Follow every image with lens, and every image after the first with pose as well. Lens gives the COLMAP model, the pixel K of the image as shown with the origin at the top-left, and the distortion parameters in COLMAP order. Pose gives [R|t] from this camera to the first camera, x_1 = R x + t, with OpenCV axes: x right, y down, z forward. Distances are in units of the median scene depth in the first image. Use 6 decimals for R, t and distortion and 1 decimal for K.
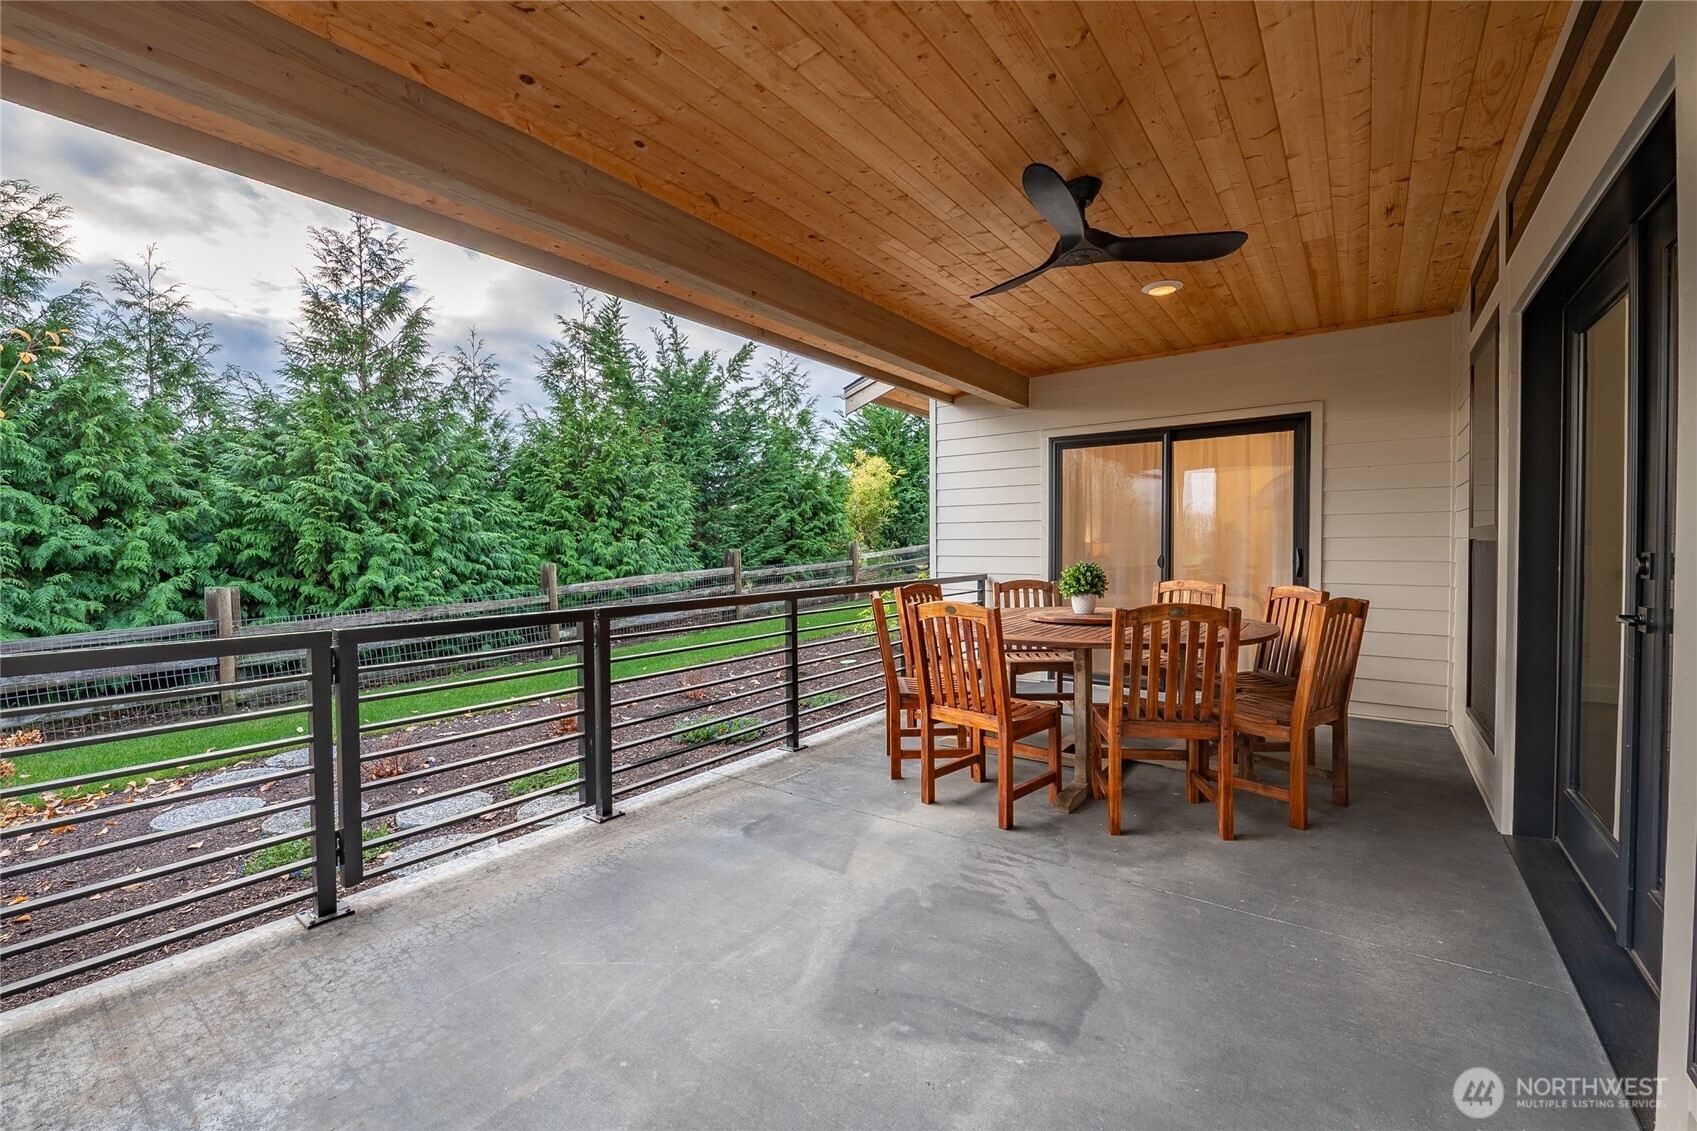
lens RADIAL K [[694.6, 0, 849.9], [0, 694.6, 557.3], [0, 0, 1]] dist [-0.007616, -0.000630]
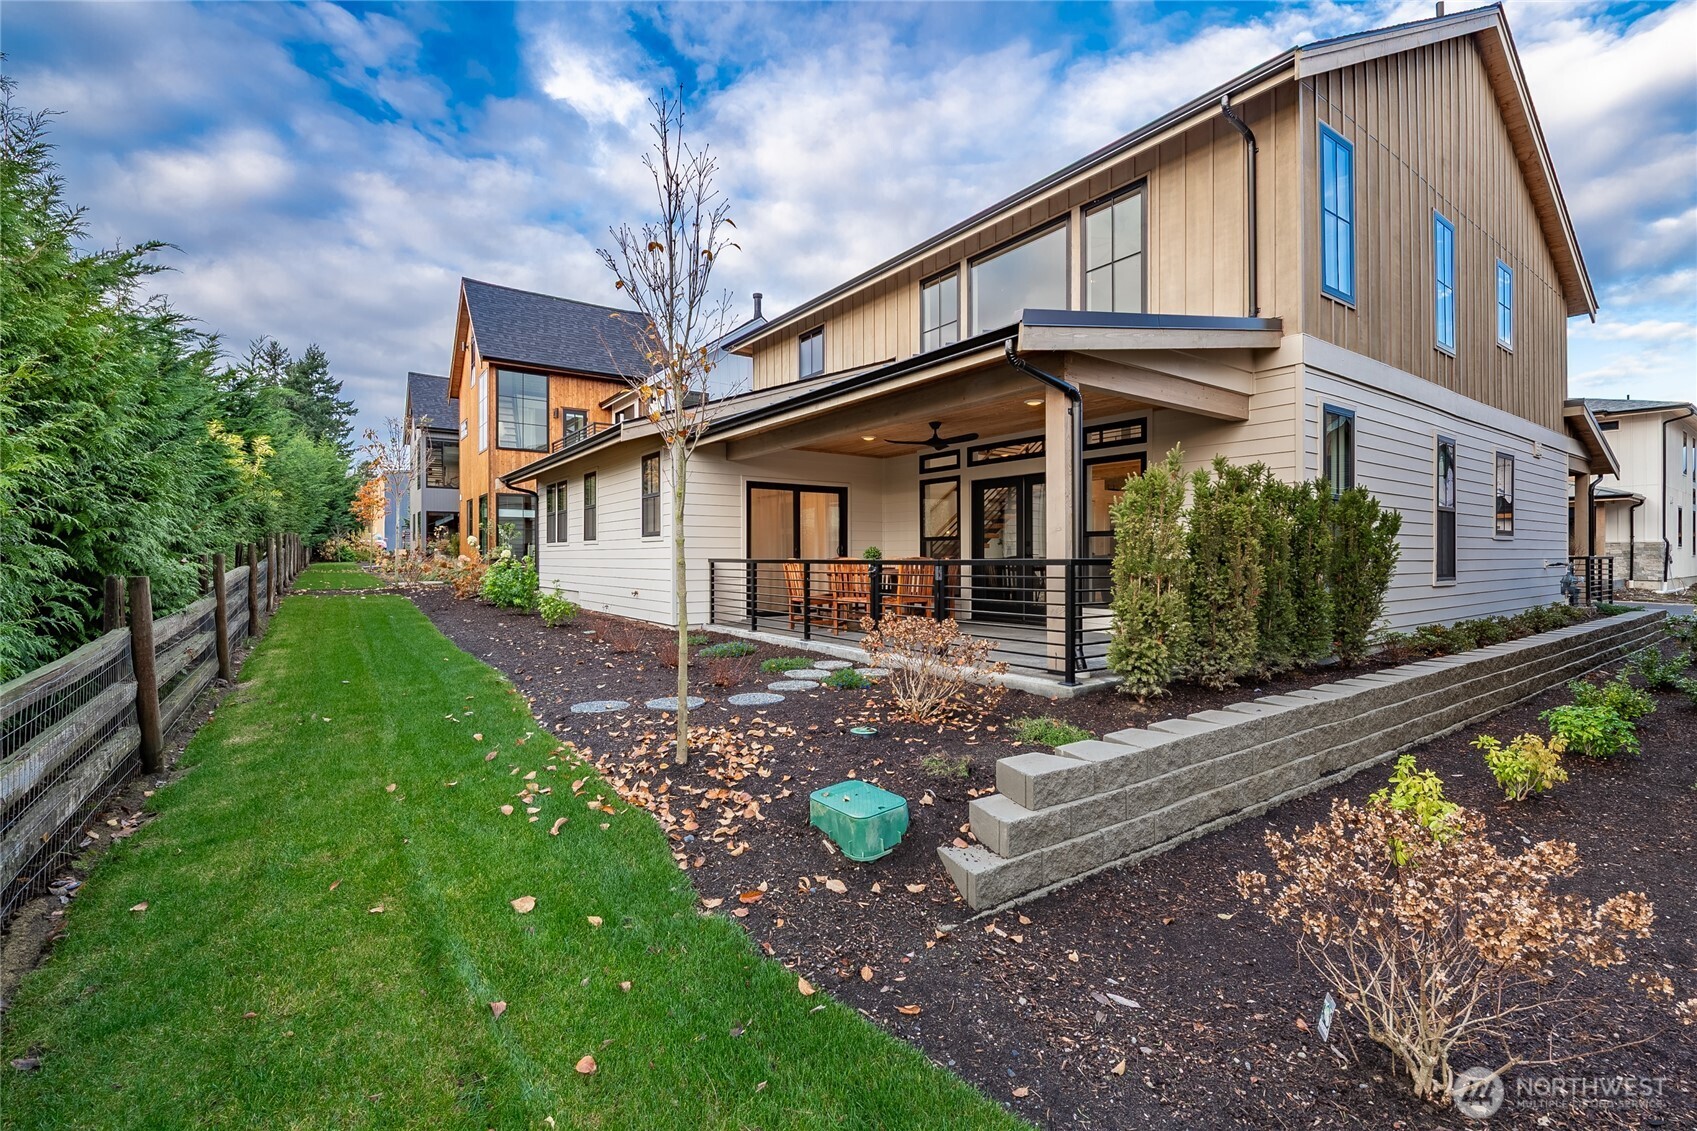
lens RADIAL K [[739.3, 0, 848.5], [0, 739.3, 565.5], [0, 0, 1]] dist [0.001005, 0.000124]
pose [[0.302922, -0.000254, 0.953015, -1.419292], [0.015503, 0.999869, -0.004661, 0.056592], [-0.952889, 0.016187, 0.302886, 0.181475]]
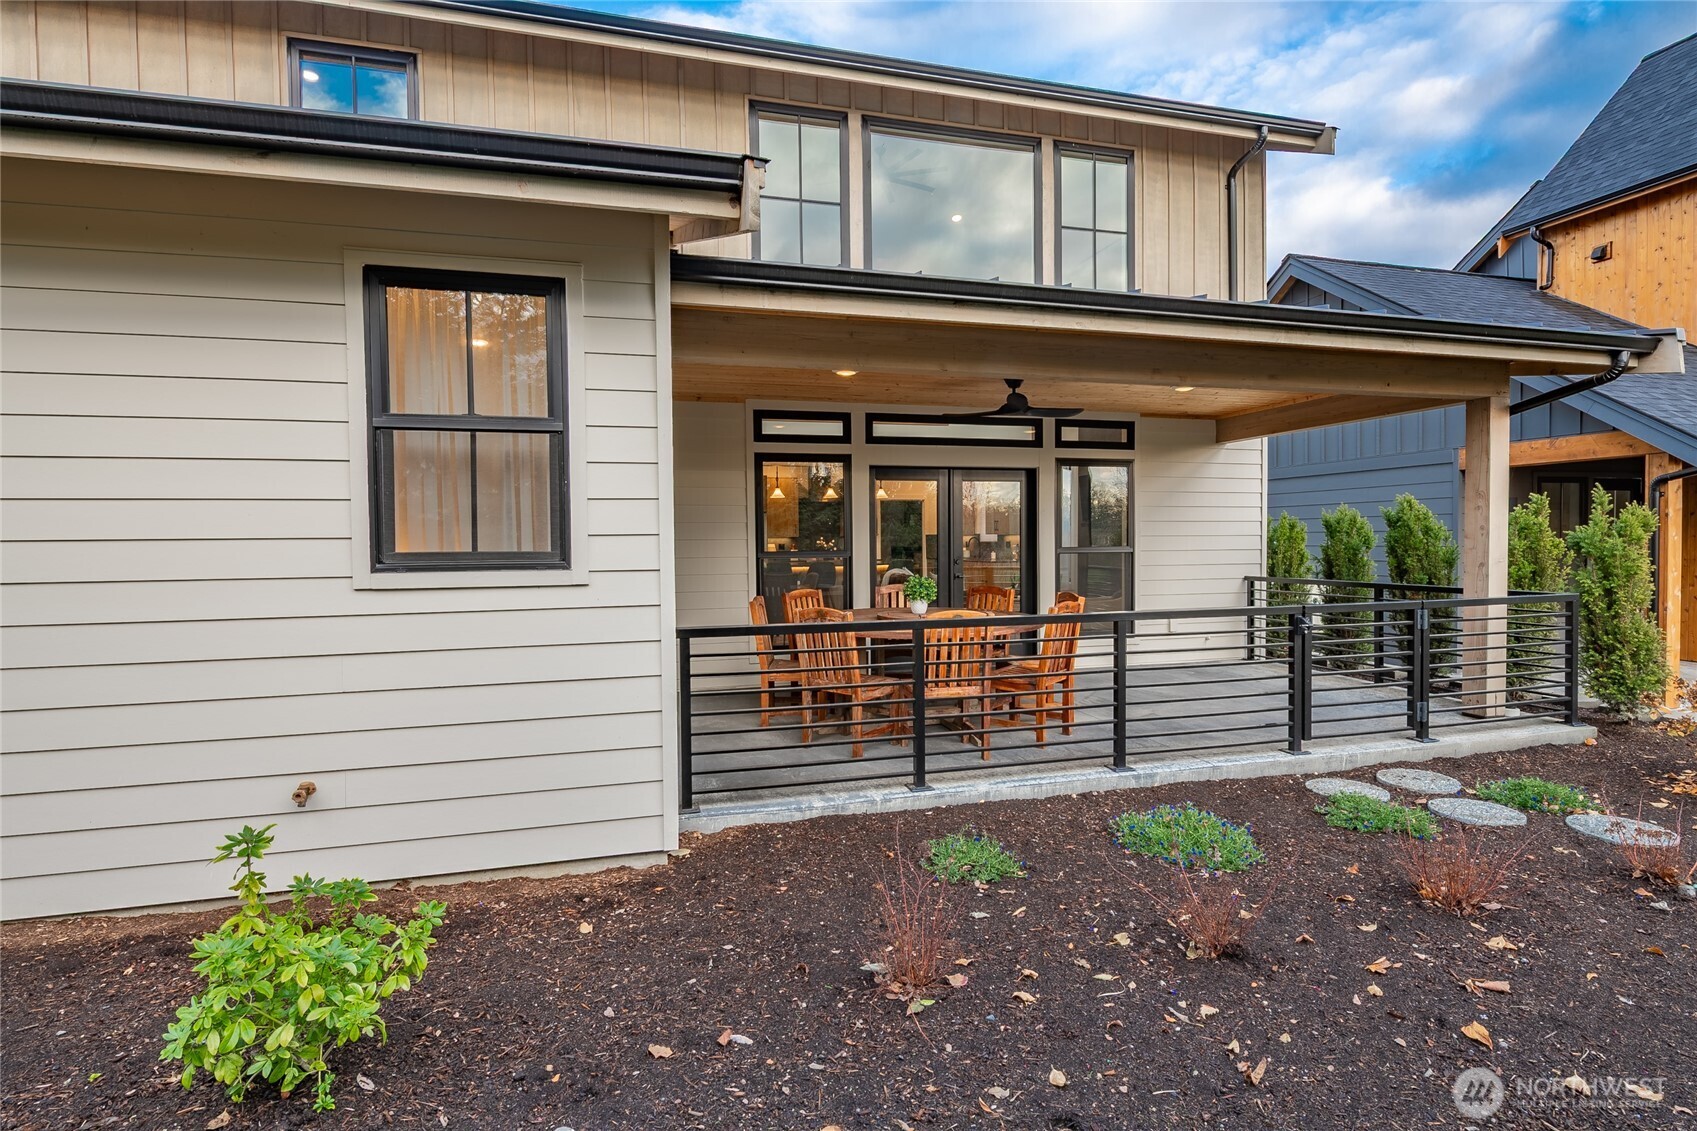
lens RADIAL K [[786.6, 0, 848.4], [0, 786.6, 549.6], [0, 0, 1]] dist [0.000277, -0.000083]
pose [[-0.781333, 0.010714, 0.624022, -0.322278], [0.026997, 0.999497, 0.016642, -0.047187], [-0.623530, 0.029850, -0.781229, 1.448468]]
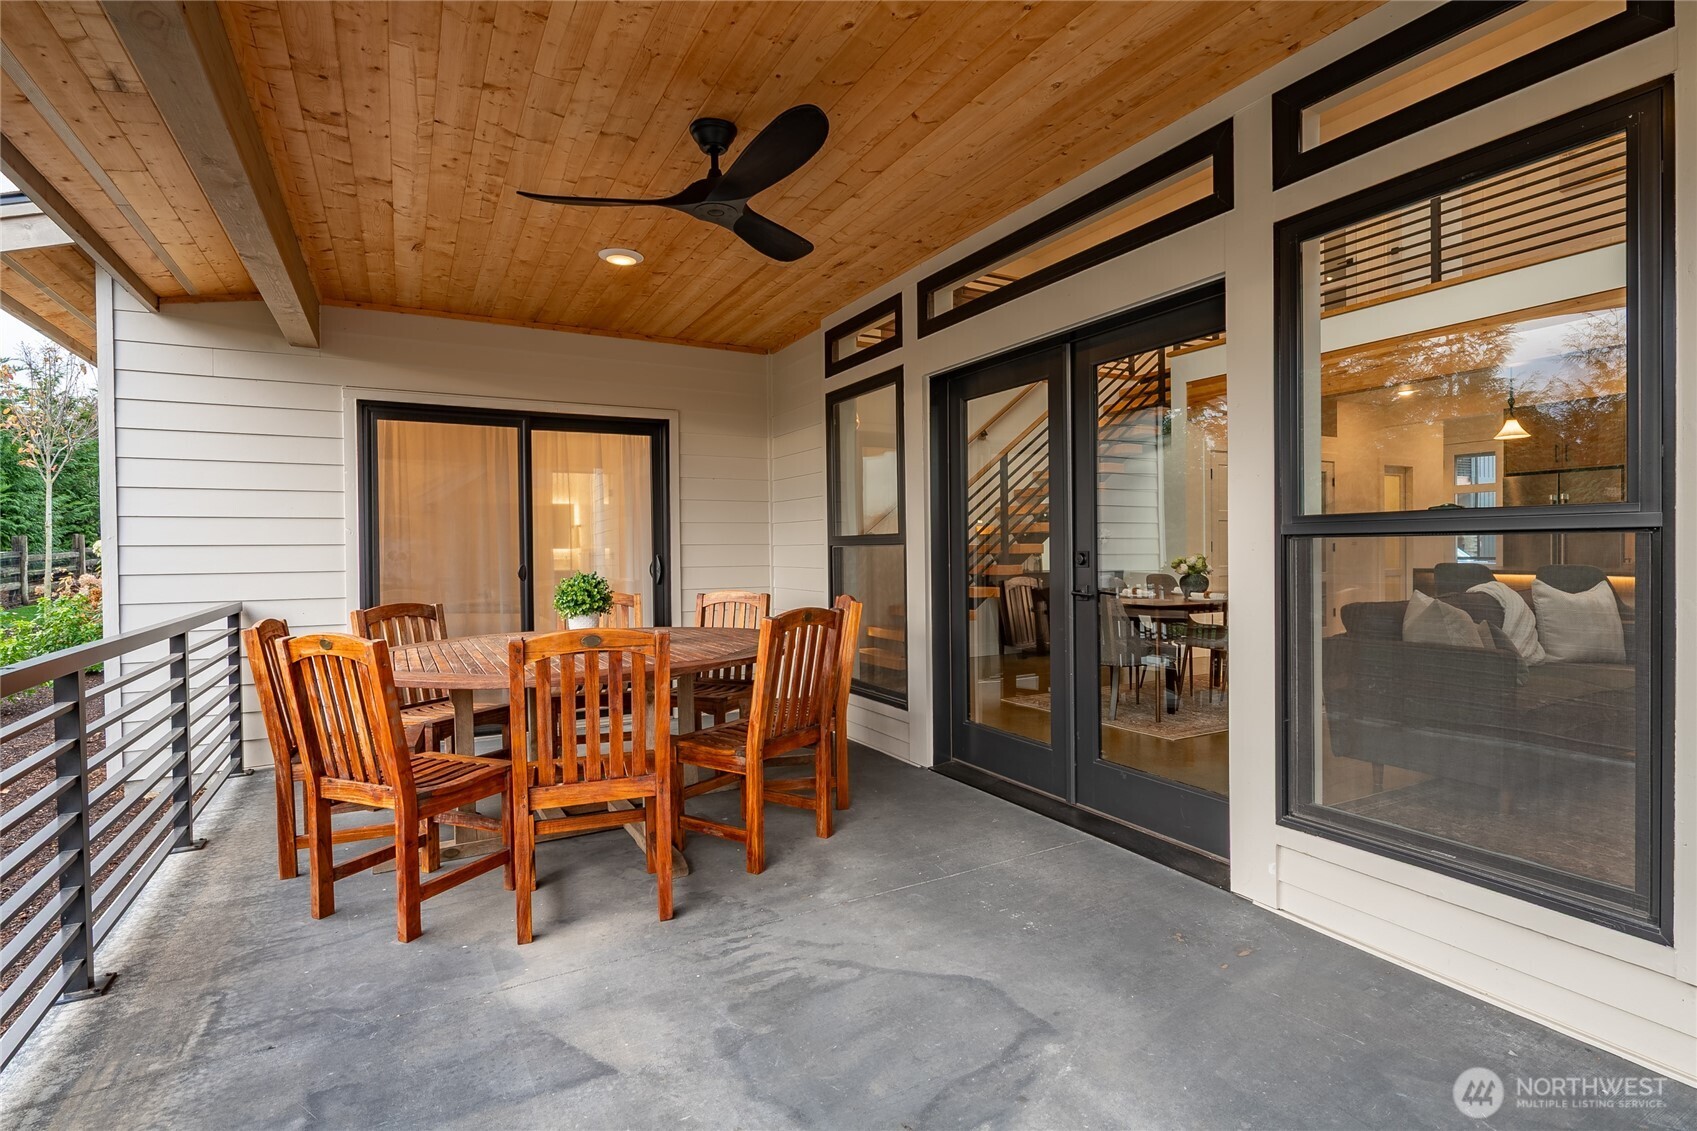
lens RADIAL K [[827.6, 0, 850.9], [0, 827.6, 561.7], [0, 0, 1]] dist [-0.000109, -0.000856]
pose [[0.421024, -0.012752, 0.906960, -0.253148], [0.023694, 0.999715, 0.003057, -0.001124], [-0.906740, 0.020203, 0.421206, 0.206208]]
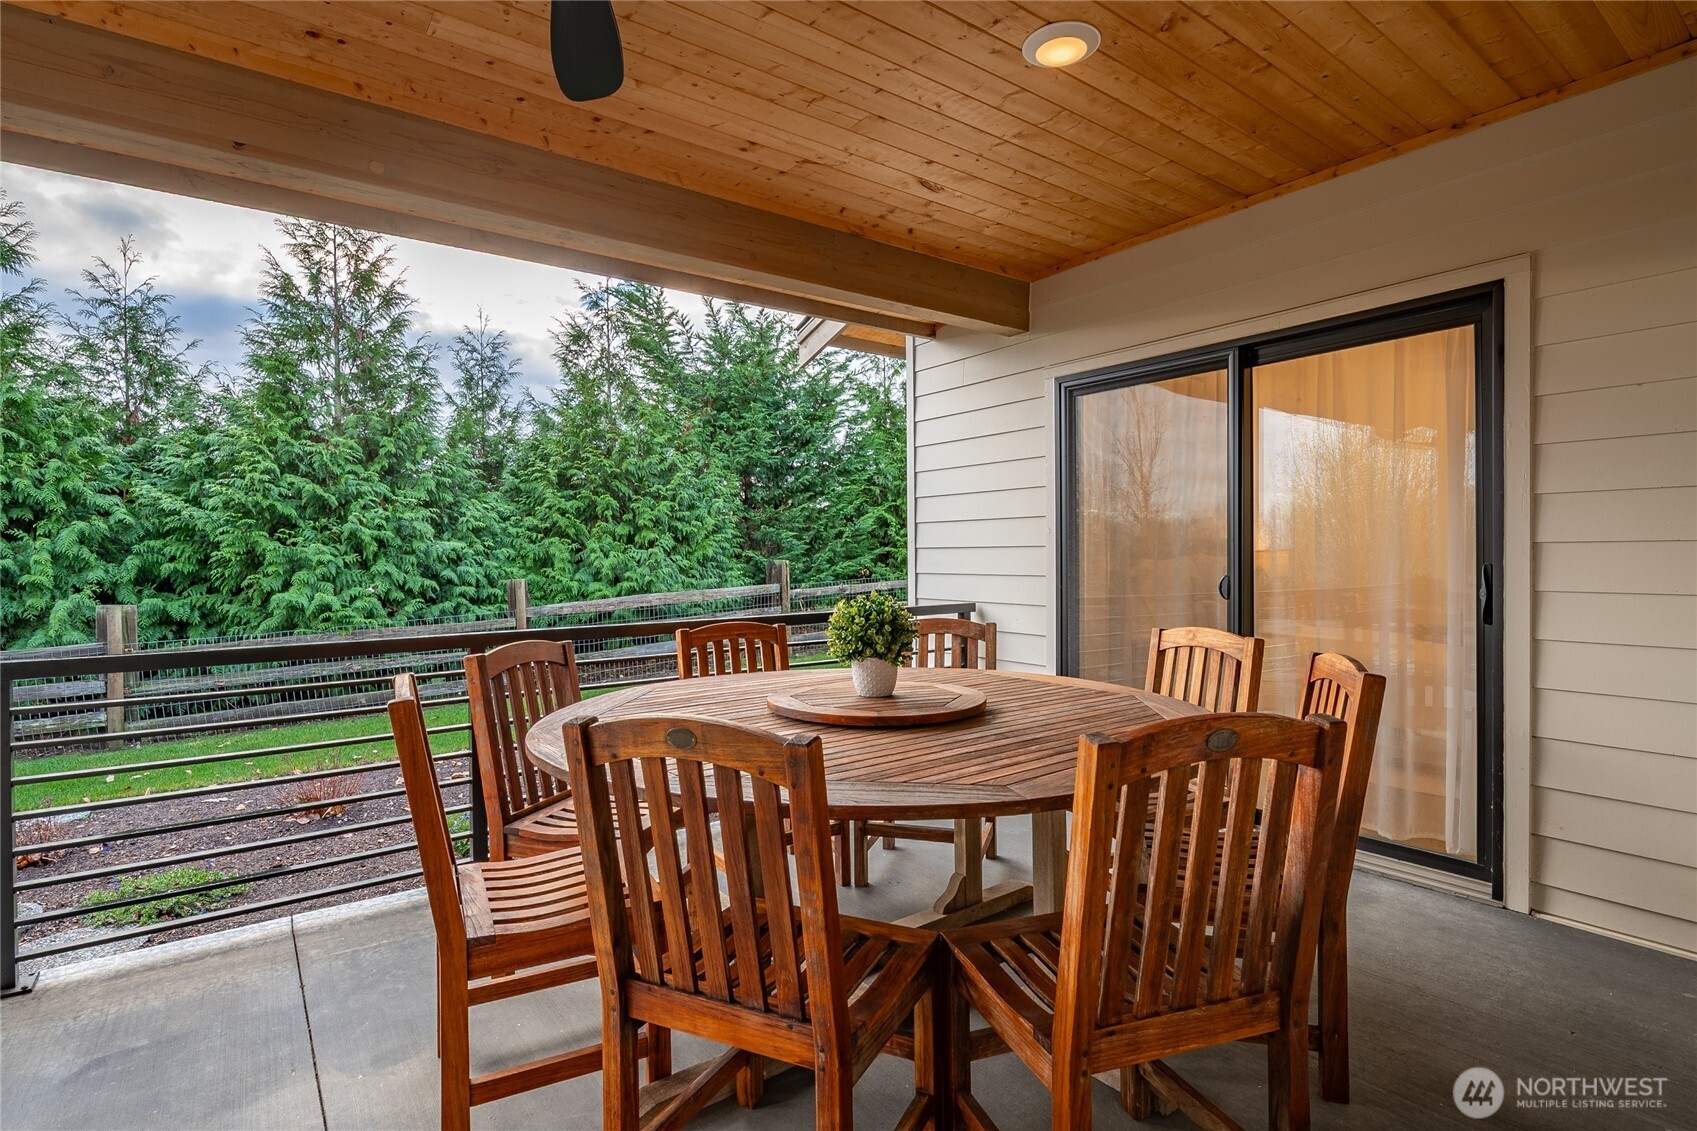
lens RADIAL K [[827.6, 0, 850.9], [0, 827.6, 561.7], [0, 0, 1]] dist [-0.000109, -0.000856]
pose [[0.957104, 0.000151, -0.289746, 0.321621], [-0.001761, 0.999984, -0.005297, -0.009826], [0.289741, 0.005580, 0.957089, 0.262063]]
